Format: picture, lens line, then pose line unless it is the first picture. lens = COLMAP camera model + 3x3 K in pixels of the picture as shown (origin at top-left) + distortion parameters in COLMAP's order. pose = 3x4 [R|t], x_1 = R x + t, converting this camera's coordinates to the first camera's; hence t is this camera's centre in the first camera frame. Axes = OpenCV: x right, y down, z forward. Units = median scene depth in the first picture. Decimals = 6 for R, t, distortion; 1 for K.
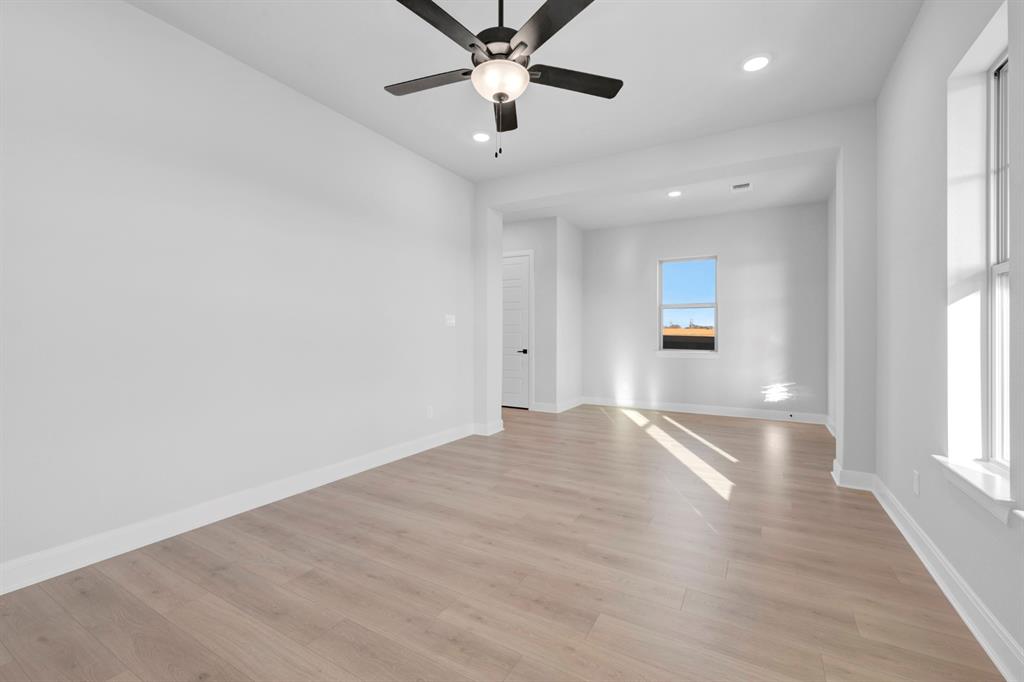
lens RADIAL K [[413.6, 0, 511.1], [0, 413.6, 333.3], [0, 0, 1]] dist [0.065027, 0.000045]
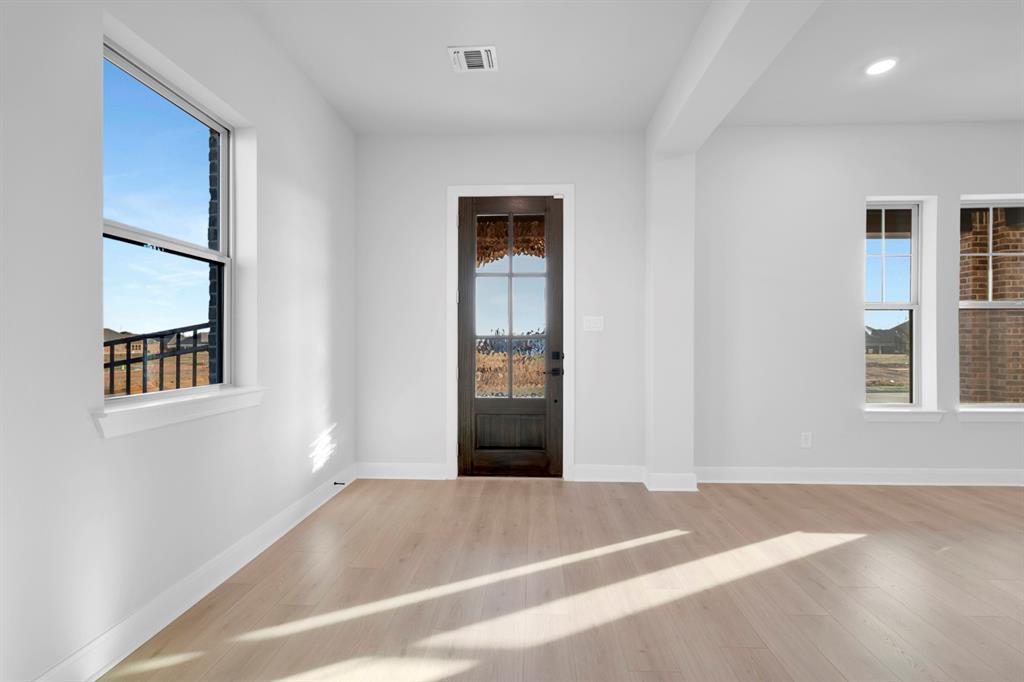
lens RADIAL K [[428.0, 0, 518.0], [0, 428.0, 341.8], [0, 0, 1]] dist [-0.001180, 0.000098]
pose [[-0.471379, -0.004414, 0.881920, 0.103141], [-0.004141, 0.999988, 0.002791, 0.008822], [-0.881921, -0.002336, -0.471392, 2.360245]]
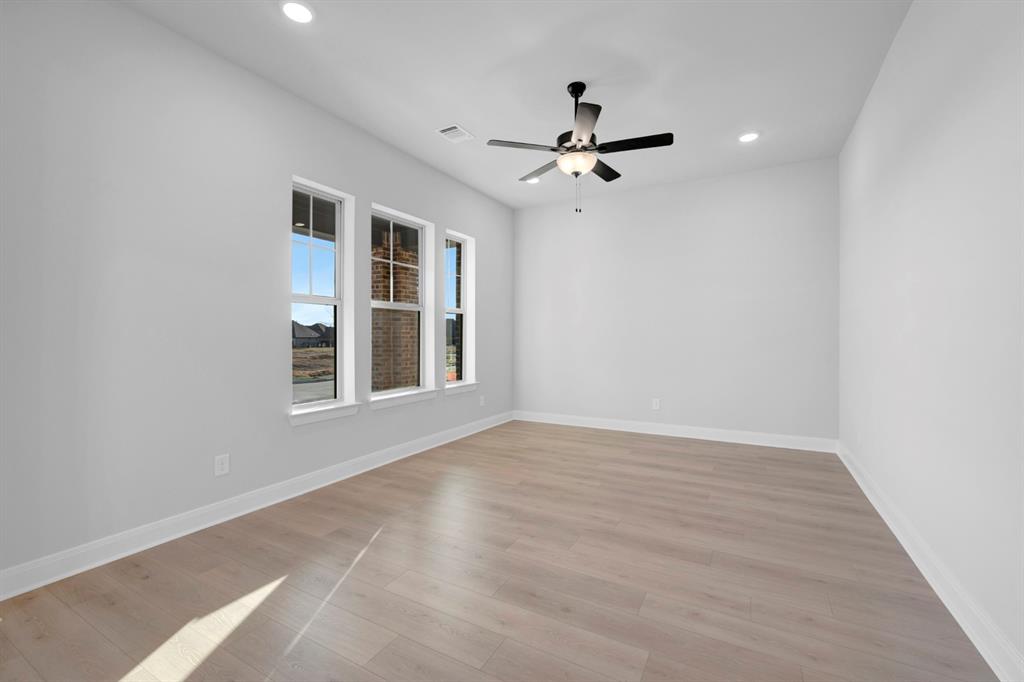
lens RADIAL K [[428.0, 0, 518.0], [0, 428.0, 341.8], [0, 0, 1]] dist [-0.001180, 0.000098]
pose [[-0.999359, -0.004433, -0.035521, 0.186620], [-0.004741, 0.999952, 0.008575, 0.008852], [0.035482, 0.008738, -0.999332, 1.973909]]
